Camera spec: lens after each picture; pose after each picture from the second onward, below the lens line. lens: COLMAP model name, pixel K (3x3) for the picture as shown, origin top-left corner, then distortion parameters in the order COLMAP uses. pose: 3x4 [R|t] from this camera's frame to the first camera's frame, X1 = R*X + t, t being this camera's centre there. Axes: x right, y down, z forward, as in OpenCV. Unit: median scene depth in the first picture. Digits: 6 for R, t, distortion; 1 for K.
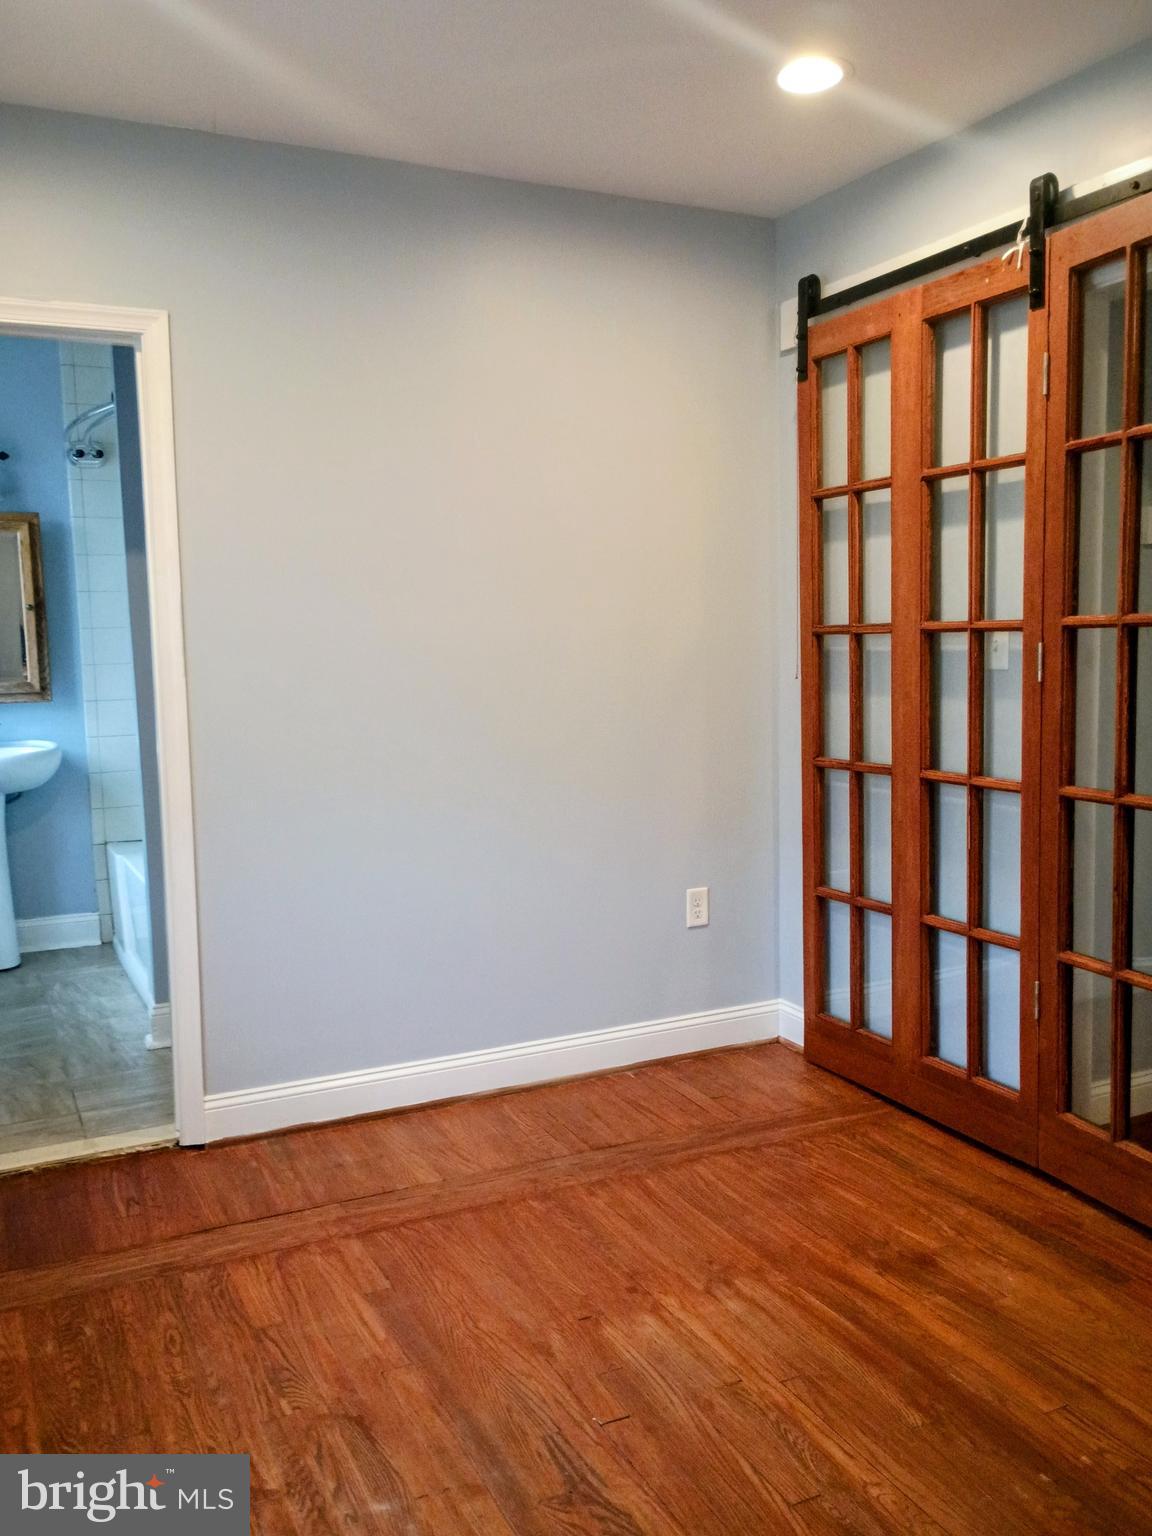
lens RADIAL K [[1284.3, 0, 571.2], [0, 1284.3, 769.7], [0, 0, 1]] dist [0.048583, -0.046955]
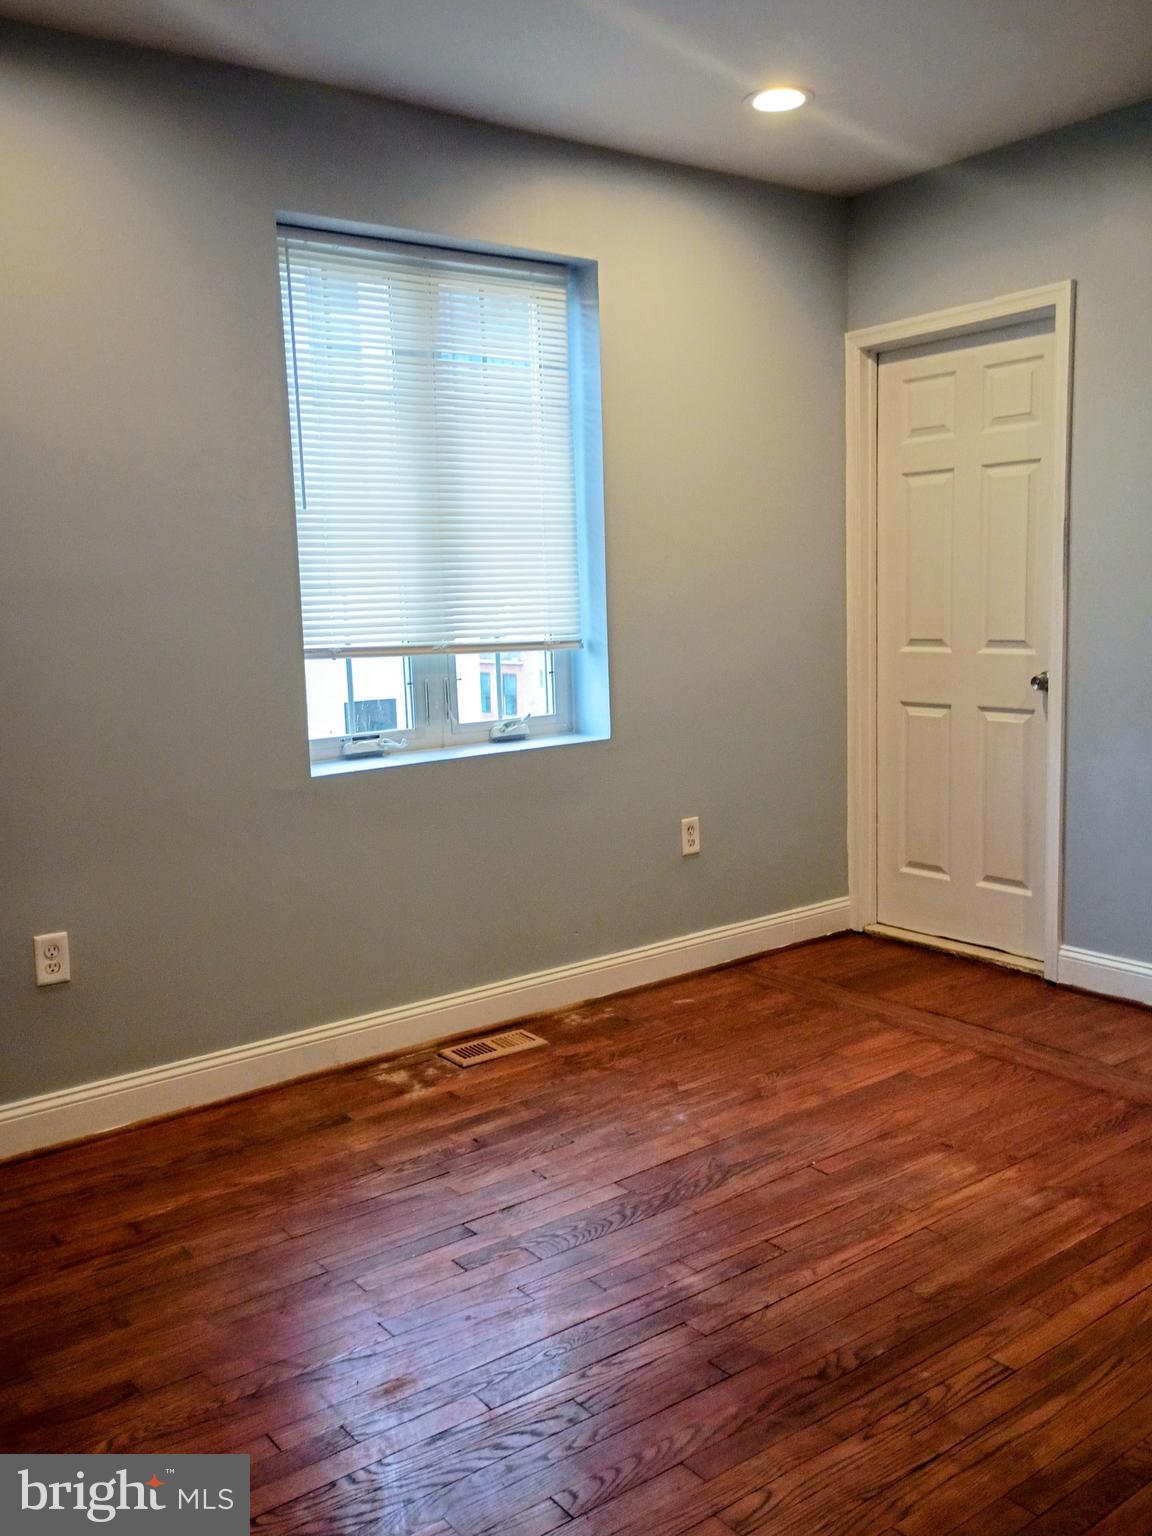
lens RADIAL K [[1284.3, 0, 571.2], [0, 1284.3, 769.7], [0, 0, 1]] dist [0.048583, -0.046955]
pose [[0.221079, 0.150199, -0.963620, 0.987073], [-0.078680, 0.987595, 0.135885, -0.041608], [0.972077, 0.045777, 0.230154, 0.378370]]
